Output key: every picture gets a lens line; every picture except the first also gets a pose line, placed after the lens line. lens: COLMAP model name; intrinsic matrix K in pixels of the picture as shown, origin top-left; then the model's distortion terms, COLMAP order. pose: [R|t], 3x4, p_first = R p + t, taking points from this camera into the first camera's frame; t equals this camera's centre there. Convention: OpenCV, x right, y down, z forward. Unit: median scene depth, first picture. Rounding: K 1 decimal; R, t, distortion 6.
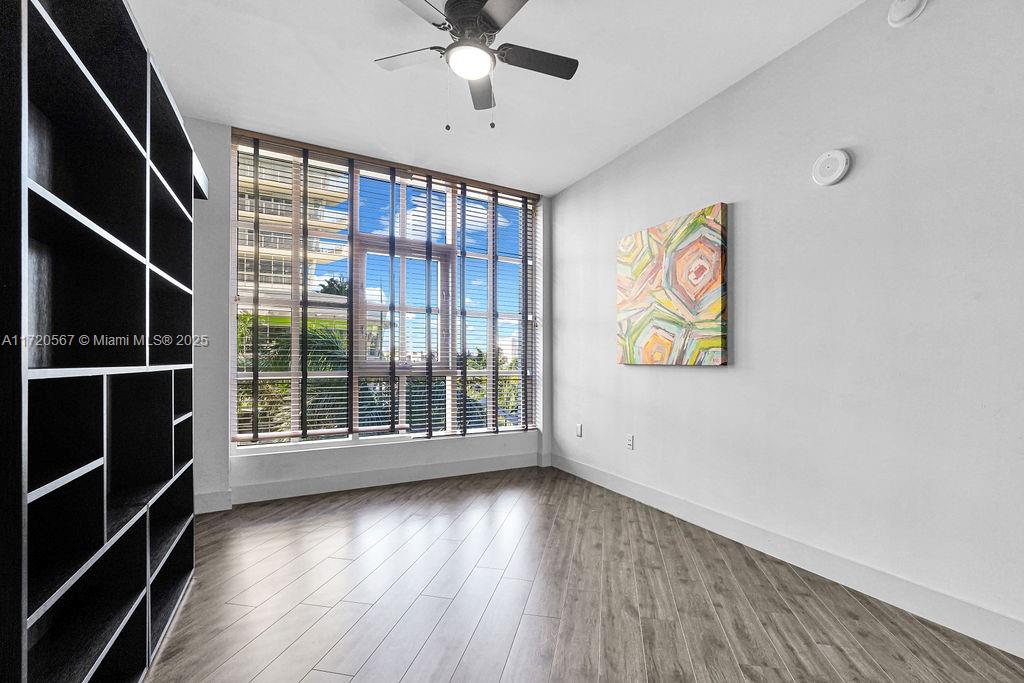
lens RADIAL K [[470.5, 0, 511.4], [0, 470.5, 360.6], [0, 0, 1]] dist [-0.000560, 0.000083]
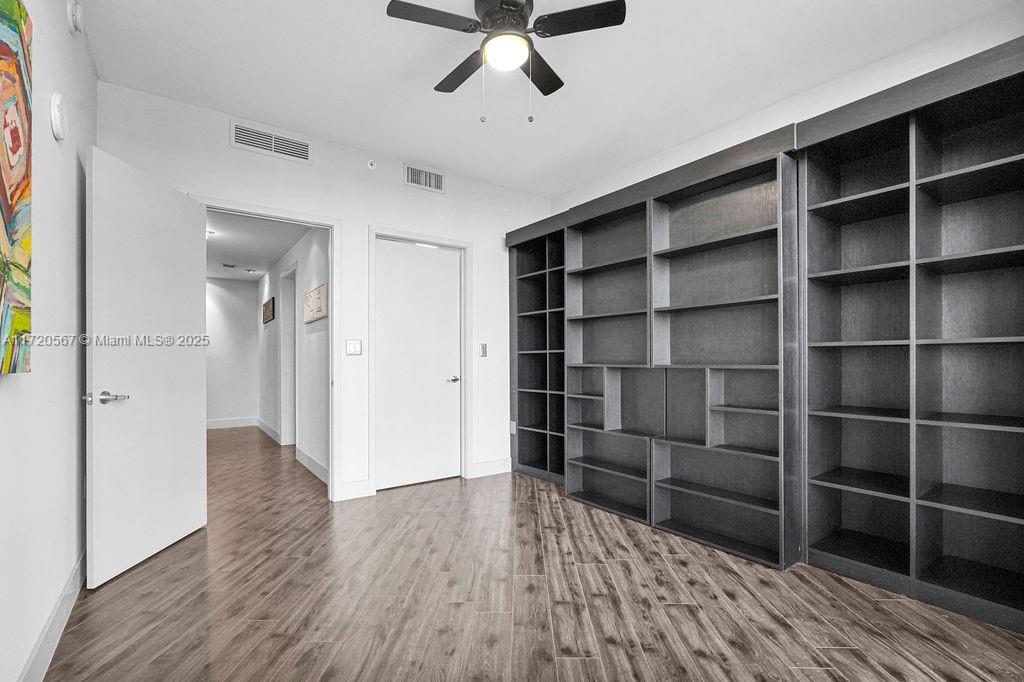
lens RADIAL K [[459.4, 0, 515.4], [0, 459.4, 355.2], [0, 0, 1]] dist [-0.024278, 0.009556]
pose [[-0.980498, -0.004906, -0.196466, 0.059558], [-0.002877, 0.999940, -0.010614, -0.003372], [0.196506, -0.009842, -0.980453, 1.396796]]
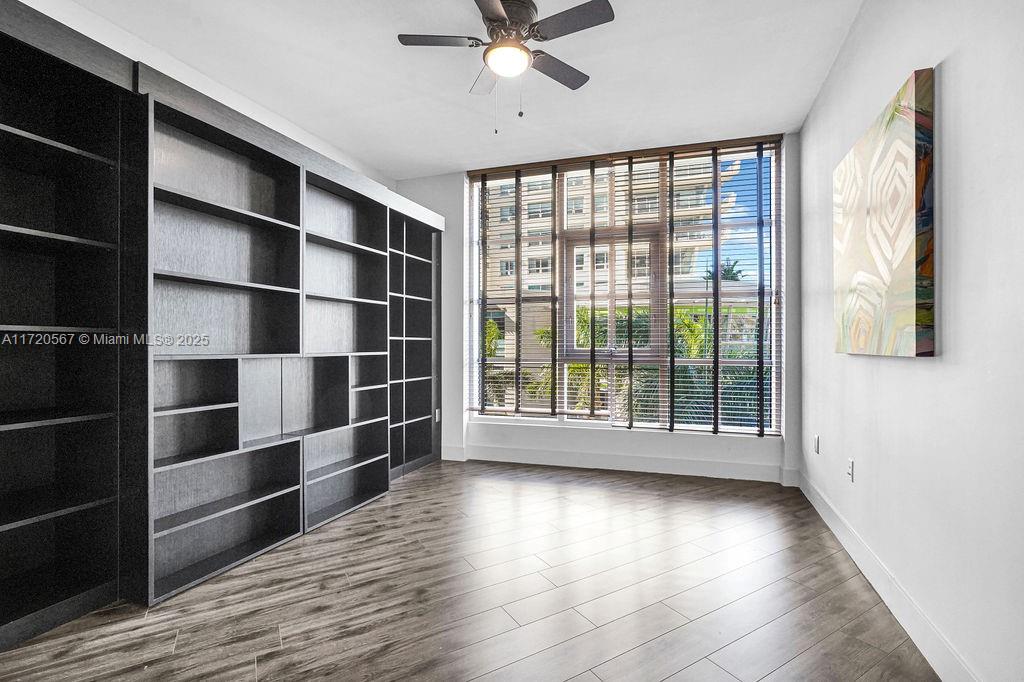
lens RADIAL K [[461.7, 0, 509.6], [0, 461.7, 347.2], [0, 0, 1]] dist [-0.005084, 0.000573]
pose [[0.673750, -0.004478, -0.738946, 0.480215], [0.005481, 0.999984, -0.001063, -0.002991], [0.738939, -0.003334, 0.673764, 0.237615]]
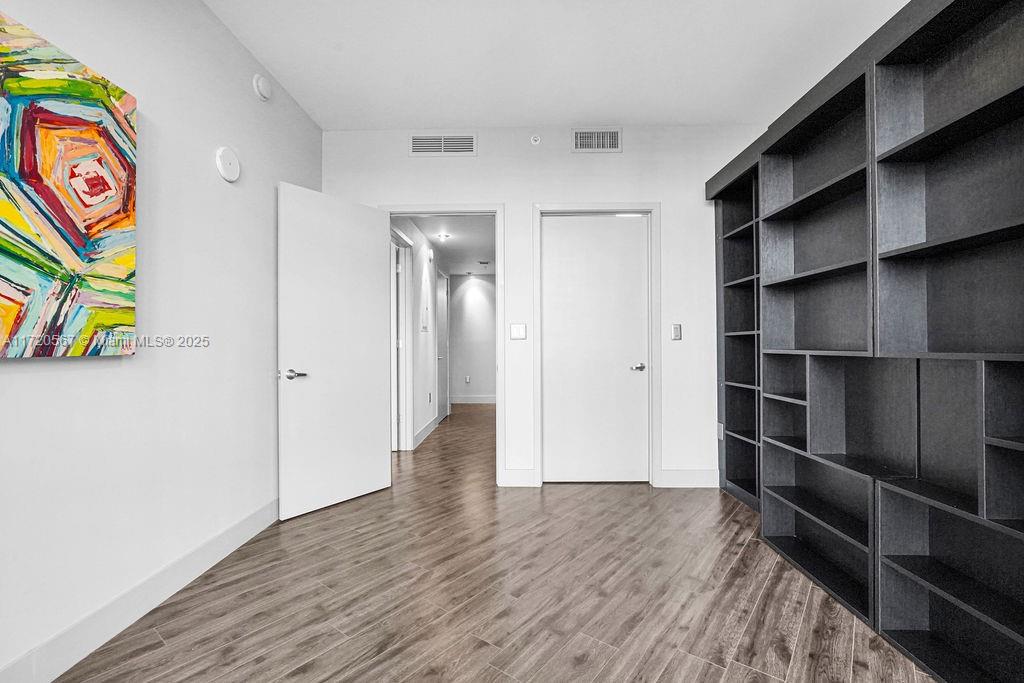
lens RADIAL K [[458.8, 0, 510.4], [0, 458.8, 339.9], [0, 0, 1]] dist [-0.023421, 0.010150]
pose [[-0.894829, 0.004186, 0.446389, -0.253375], [0.000280, 0.999961, -0.008815, -0.004030], [-0.446409, -0.007763, -0.894796, 1.203459]]
